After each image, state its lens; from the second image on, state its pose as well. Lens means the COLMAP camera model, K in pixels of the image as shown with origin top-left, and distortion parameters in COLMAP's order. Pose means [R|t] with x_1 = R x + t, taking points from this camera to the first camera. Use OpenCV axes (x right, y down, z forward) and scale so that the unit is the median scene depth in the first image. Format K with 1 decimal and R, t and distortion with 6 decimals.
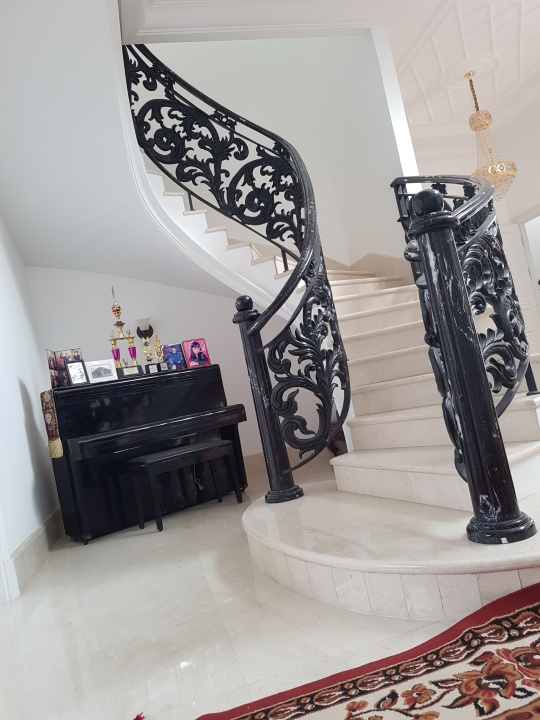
lens RADIAL K [[569.3, 0, 267.4], [0, 569.3, 363.7], [0, 0, 1]] dist [-0.024083, 0.006132]
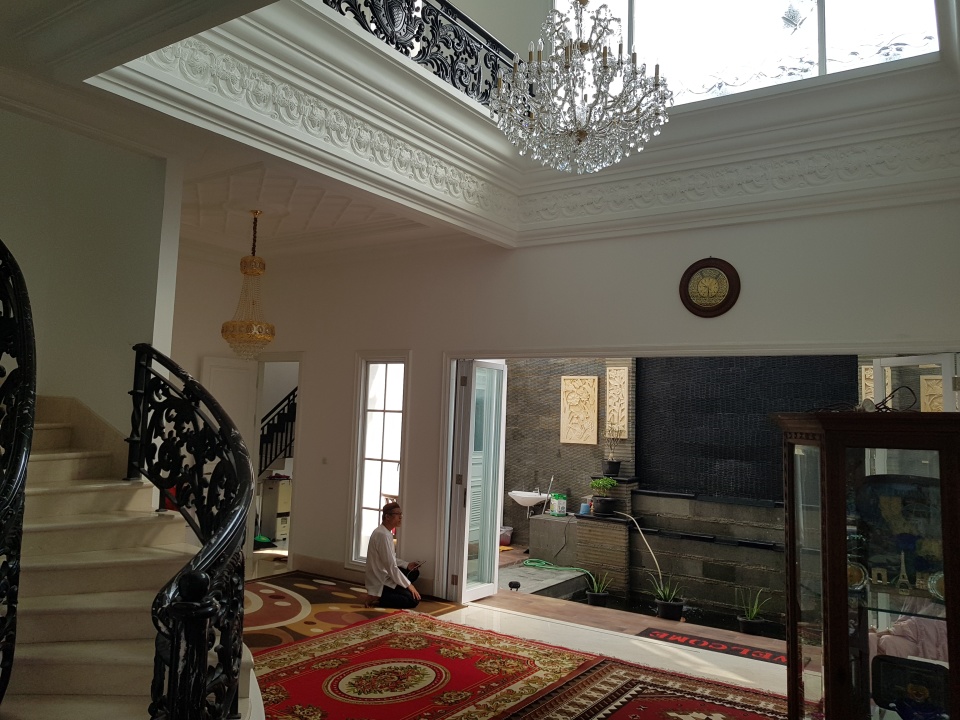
lens RADIAL K [[759.0, 0, 475.4], [0, 759.0, 349.7], [0, 0, 1]] dist [-0.024083, 0.006132]
pose [[0.705254, 0.287602, 0.647998, -0.137999], [-0.211135, 0.957750, -0.195289, -0.207572], [-0.676785, 0.000913, 0.736180, -0.125092]]
